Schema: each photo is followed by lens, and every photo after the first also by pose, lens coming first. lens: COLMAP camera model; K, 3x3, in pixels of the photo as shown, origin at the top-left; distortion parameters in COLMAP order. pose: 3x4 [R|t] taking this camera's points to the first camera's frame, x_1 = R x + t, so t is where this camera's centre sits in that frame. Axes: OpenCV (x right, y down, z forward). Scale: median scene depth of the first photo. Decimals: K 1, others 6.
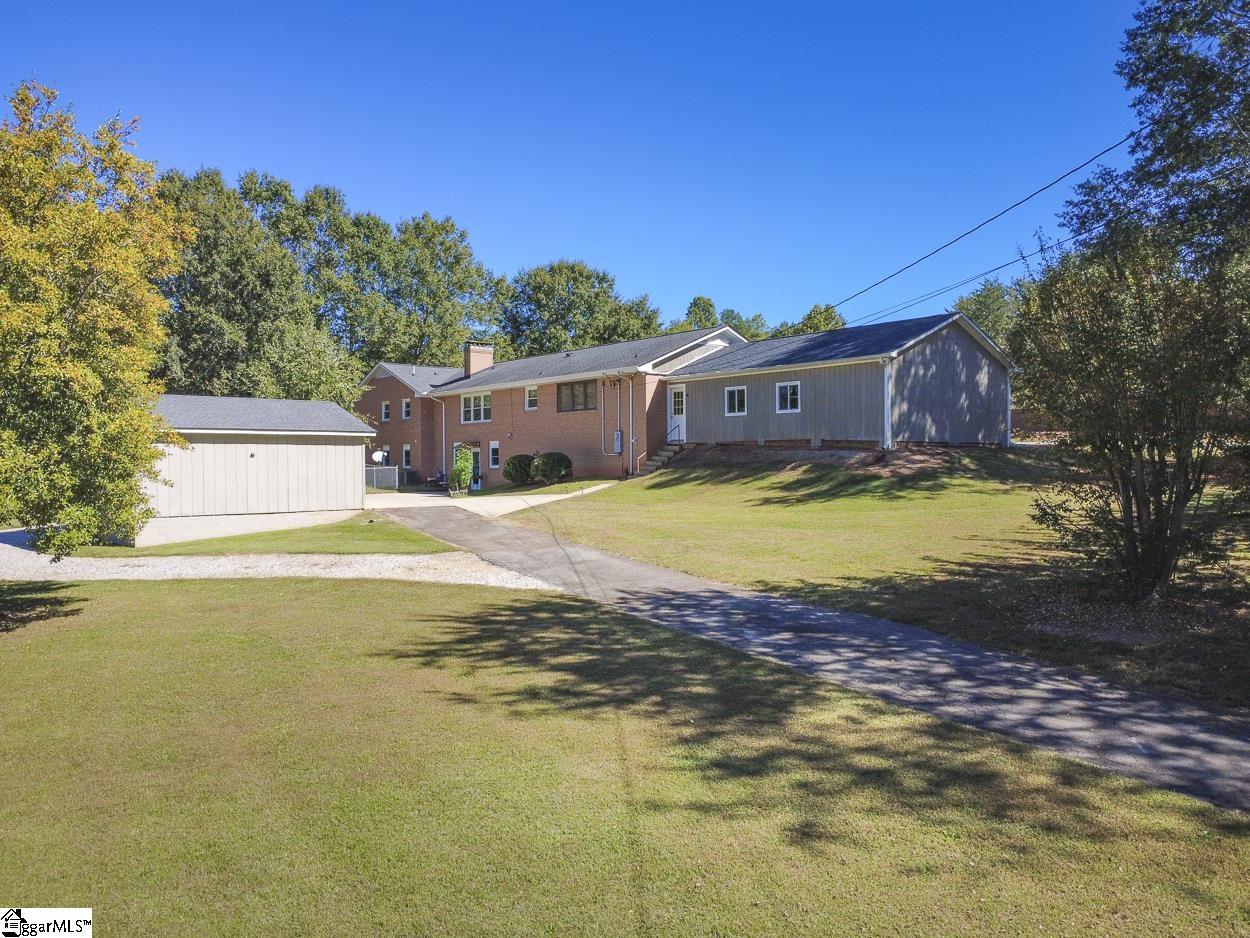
lens RADIAL K [[932.1, 0, 629.8], [0, 932.1, 467.9], [0, 0, 1]] dist [0.012073, 0.005739]
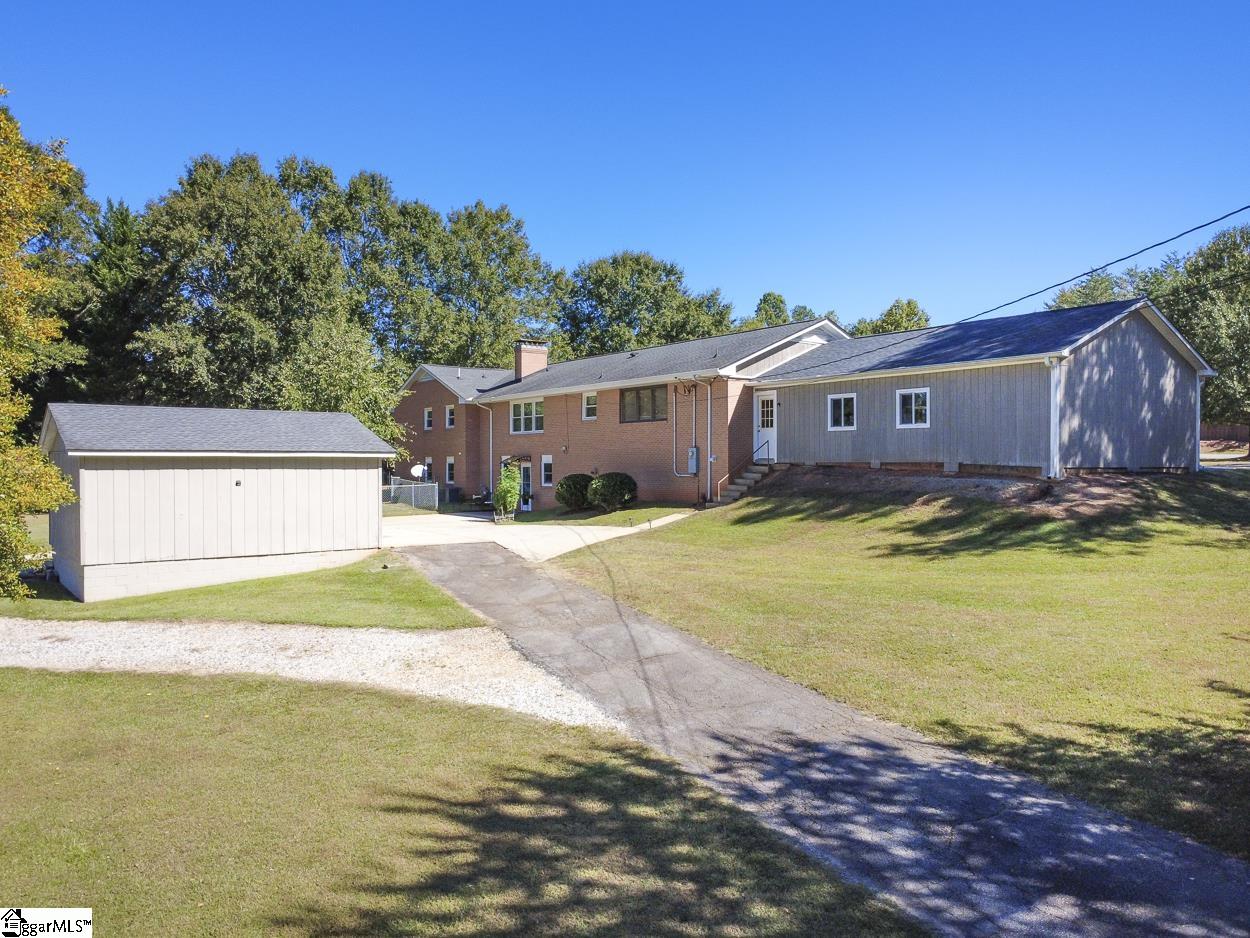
lens RADIAL K [[932.1, 0, 629.0], [0, 932.1, 472.2], [0, 0, 1]] dist [0.012073, 0.005739]
pose [[0.997676, 0.004982, -0.067951, -0.014810], [-0.004603, 0.999973, 0.005730, -0.024868], [0.067978, -0.005404, 0.997672, 0.195149]]
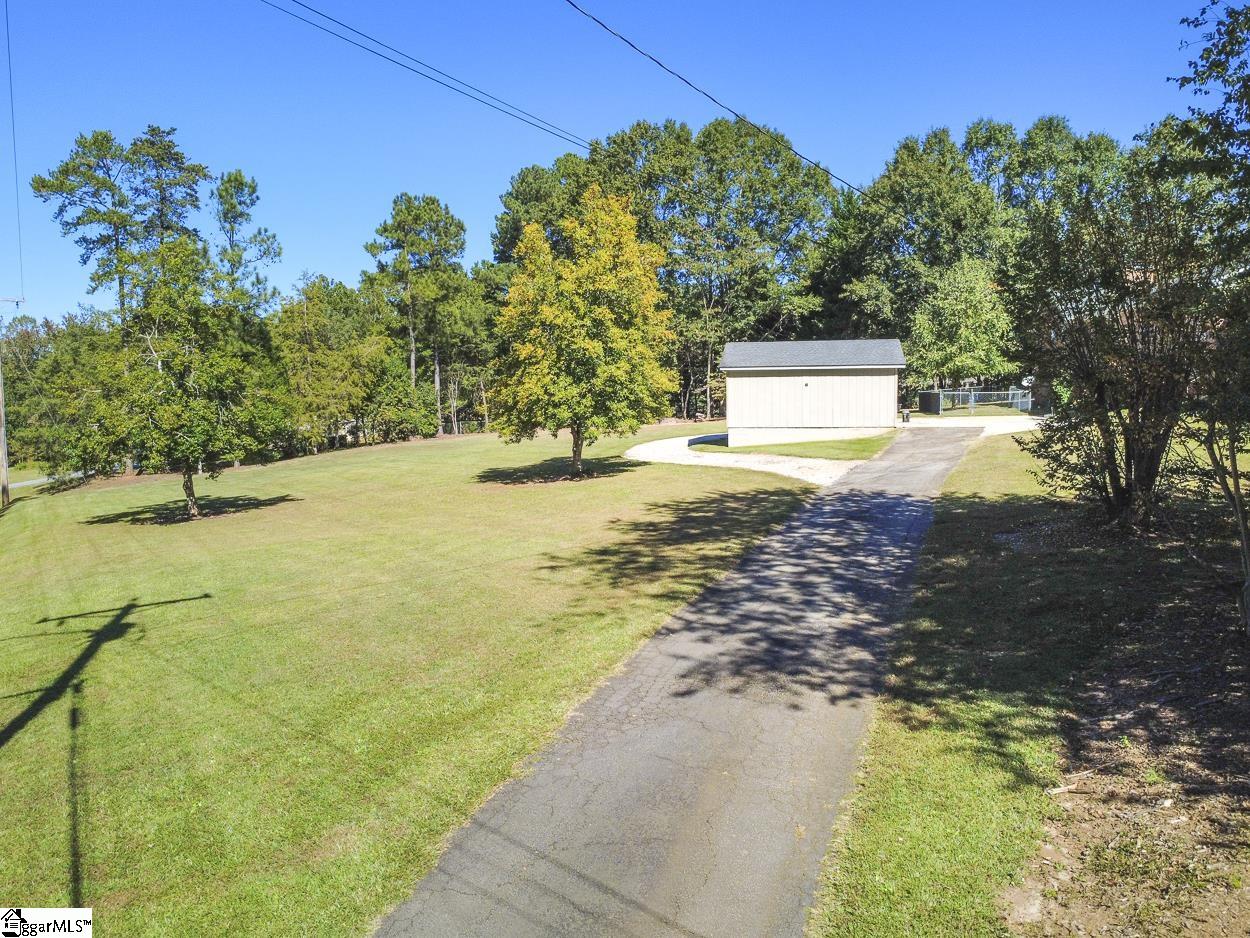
lens RADIAL K [[932.1, 0, 623.1], [0, 932.1, 464.9], [0, 0, 1]] dist [0.012073, 0.005739]
pose [[0.616519, 0.060528, -0.785010, 0.439399], [0.004715, 0.996739, 0.080556, -0.006469], [0.787326, -0.053365, 0.614223, -0.052292]]
